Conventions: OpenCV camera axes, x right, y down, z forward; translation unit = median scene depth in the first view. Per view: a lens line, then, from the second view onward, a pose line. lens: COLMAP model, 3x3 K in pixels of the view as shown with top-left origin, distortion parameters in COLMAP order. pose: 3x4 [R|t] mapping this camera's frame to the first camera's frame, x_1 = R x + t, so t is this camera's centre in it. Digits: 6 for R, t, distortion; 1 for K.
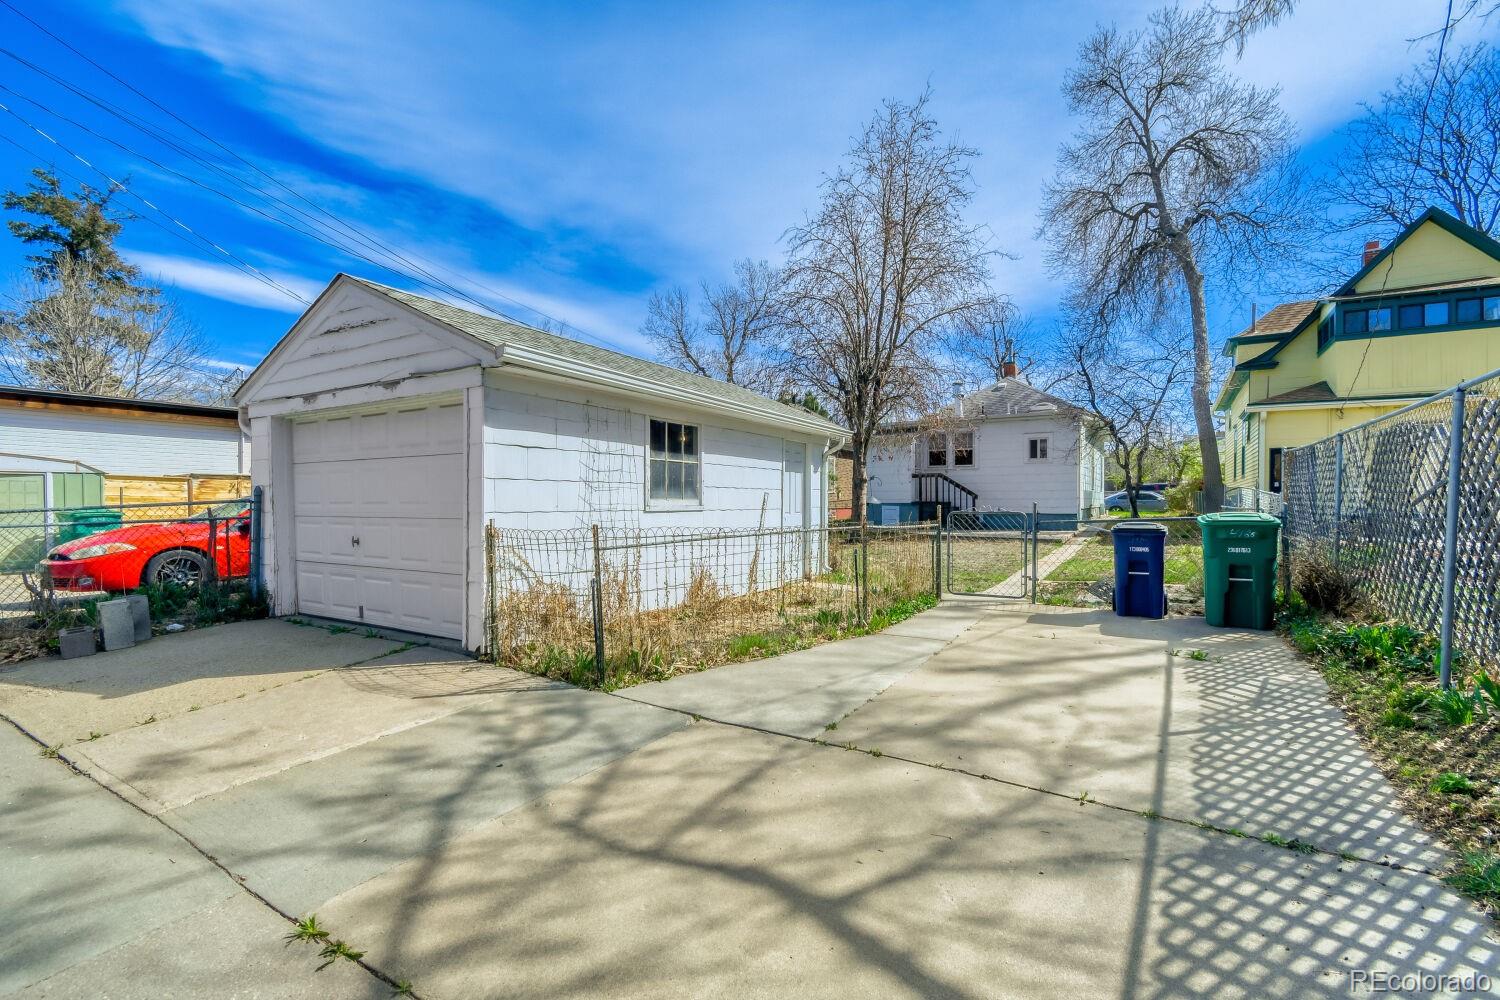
lens RADIAL K [[668.7, 0, 747.9], [0, 668.7, 522.3], [0, 0, 1]] dist [0.032700, 0.000108]
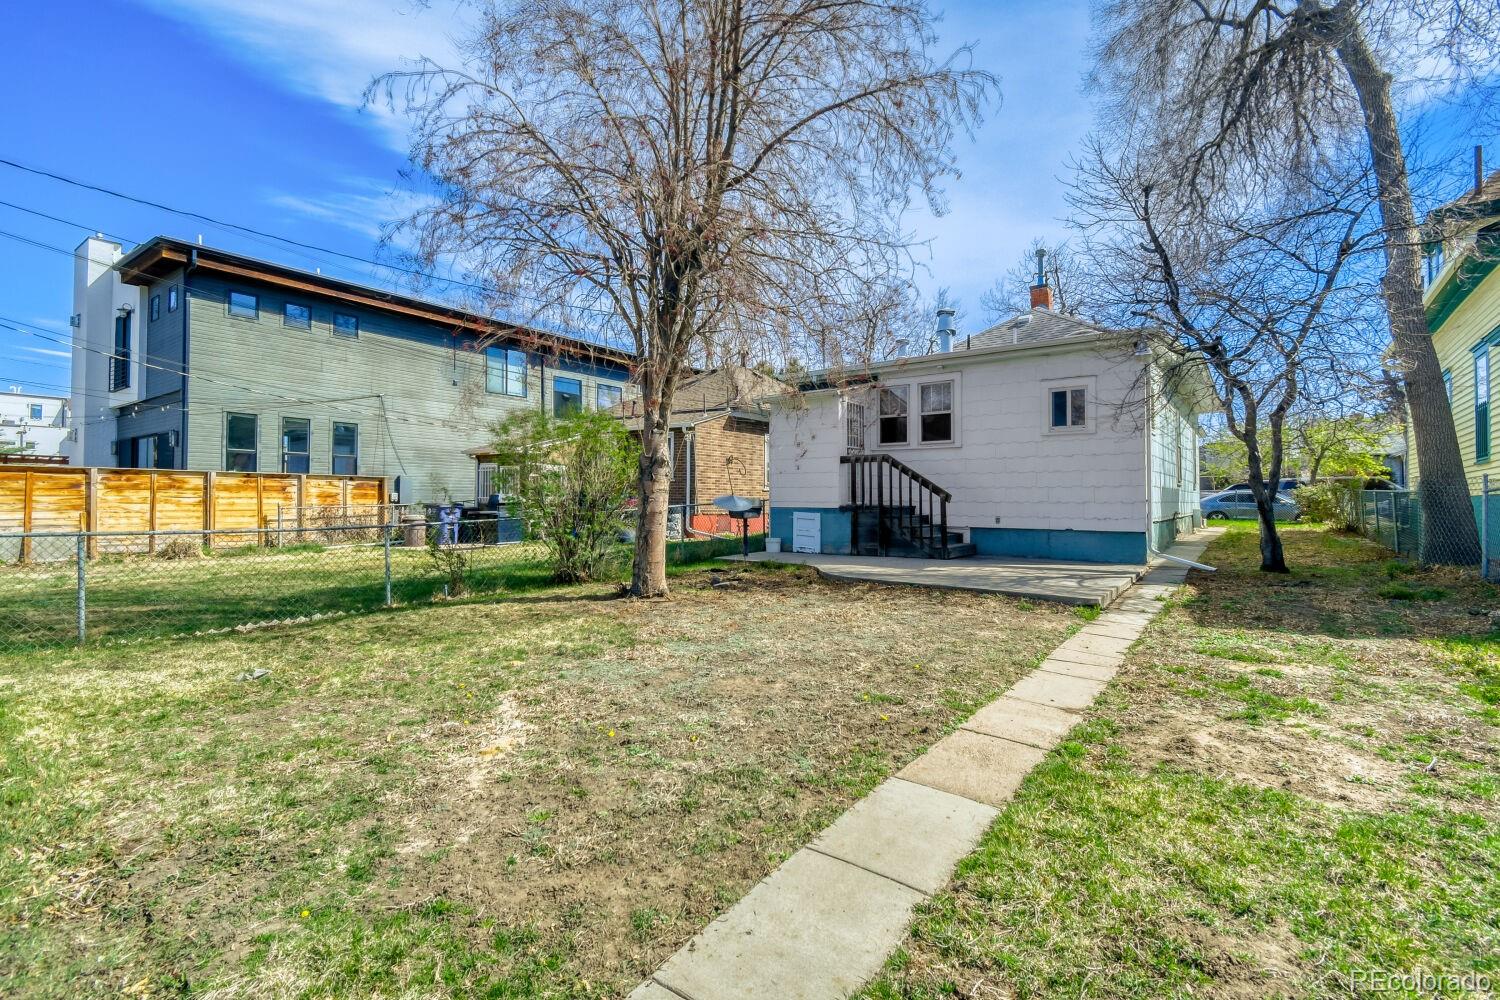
lens RADIAL K [[687.9, 0, 750.0], [0, 687.9, 500.0], [0, 0, 1]] dist [0.034944, -0.021164]
pose [[0.996222, 0.005168, -0.086694, 0.227559], [-0.007854, 0.999499, -0.030672, -0.017845], [0.086492, 0.031237, 0.995763, 0.434501]]
